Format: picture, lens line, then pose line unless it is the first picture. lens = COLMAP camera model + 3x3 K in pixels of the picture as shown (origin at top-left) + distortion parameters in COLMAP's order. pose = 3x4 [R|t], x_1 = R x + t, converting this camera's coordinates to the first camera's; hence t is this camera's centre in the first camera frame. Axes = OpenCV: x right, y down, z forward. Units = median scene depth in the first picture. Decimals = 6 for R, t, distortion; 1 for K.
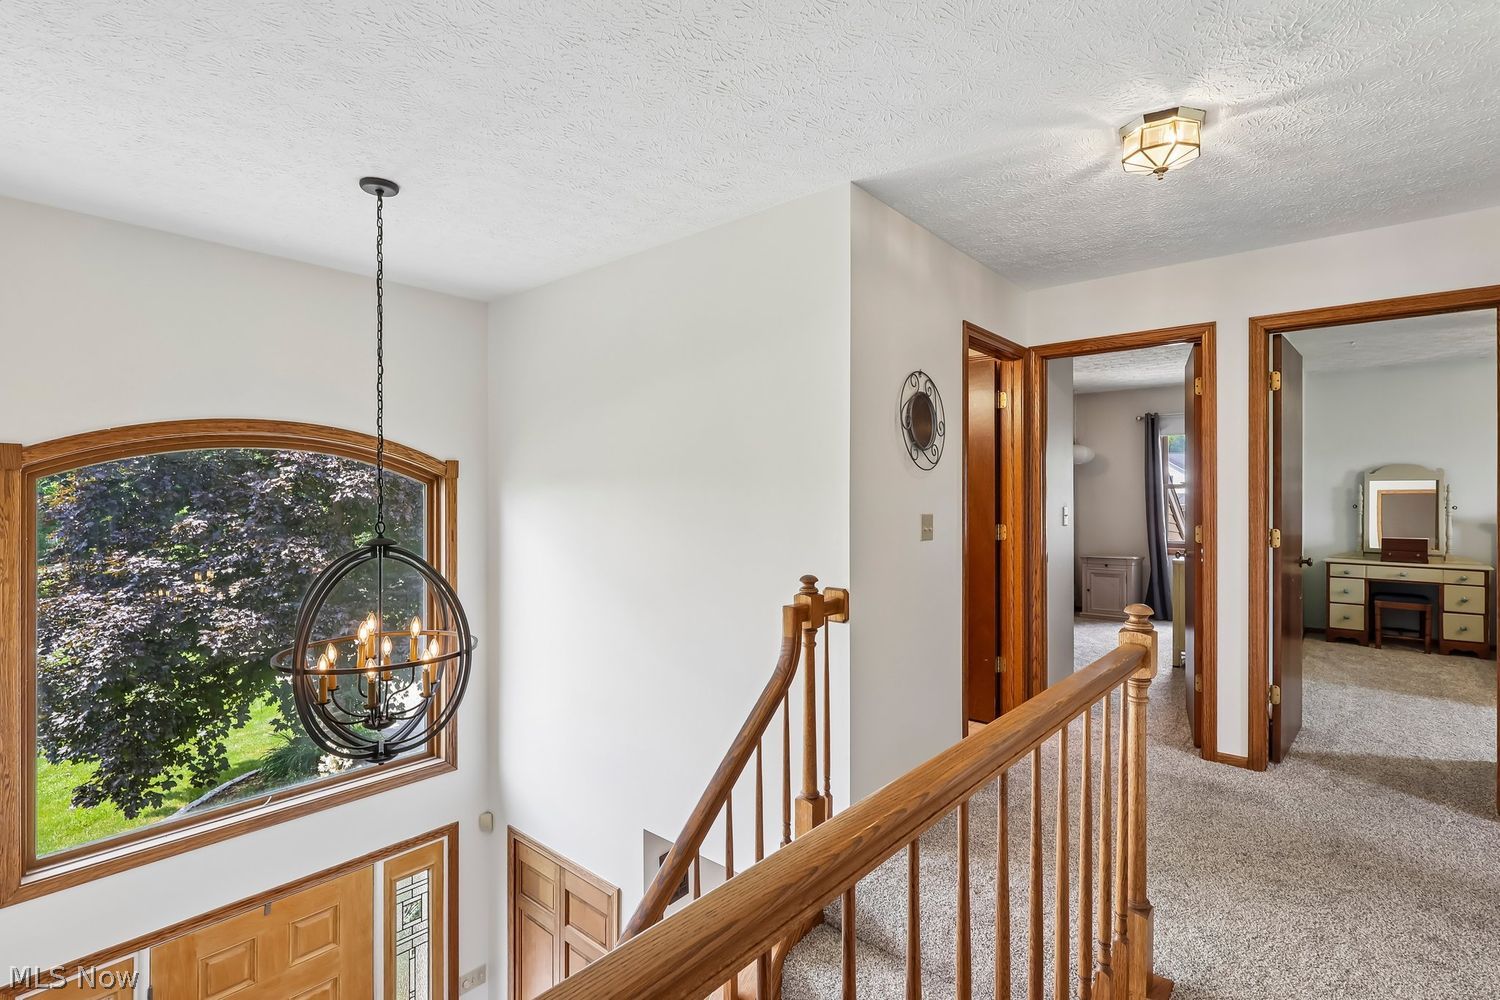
lens RADIAL K [[716.0, 0, 762.2], [0, 716.0, 498.6], [0, 0, 1]] dist [0.001051, 0.001276]
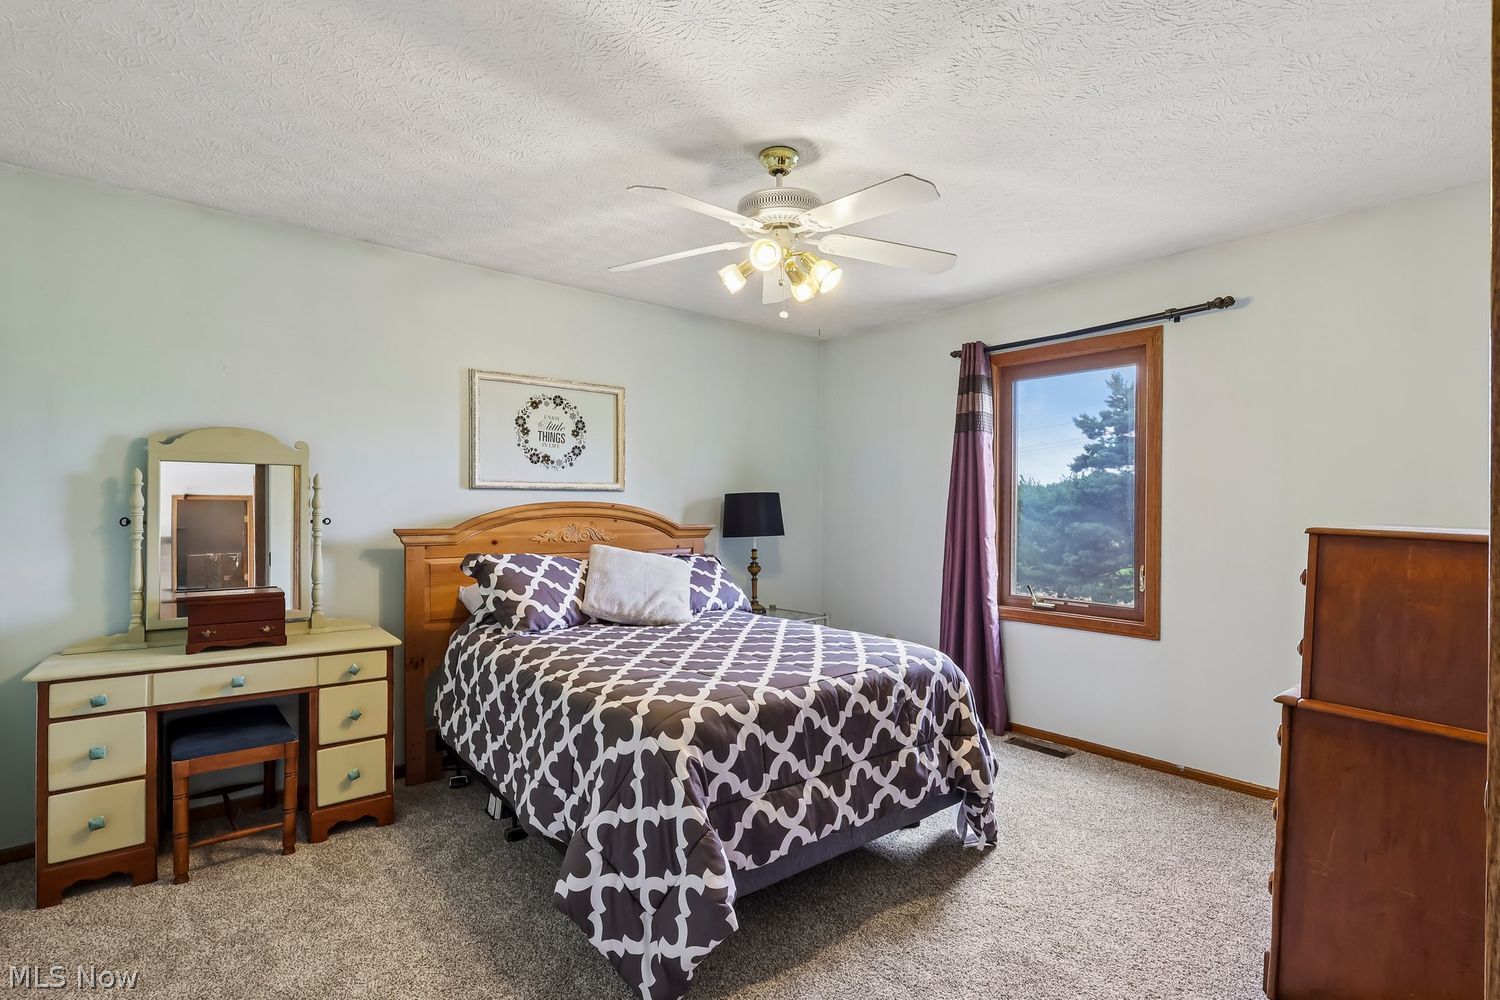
lens RADIAL K [[716.0, 0, 758.2], [0, 716.0, 505.7], [0, 0, 1]] dist [0.001051, 0.001276]
pose [[0.167792, -0.002489, 0.985819, 0.513519], [-0.006378, 0.999973, 0.003610, -0.001883], [-0.985802, -0.006893, 0.167772, 0.609774]]
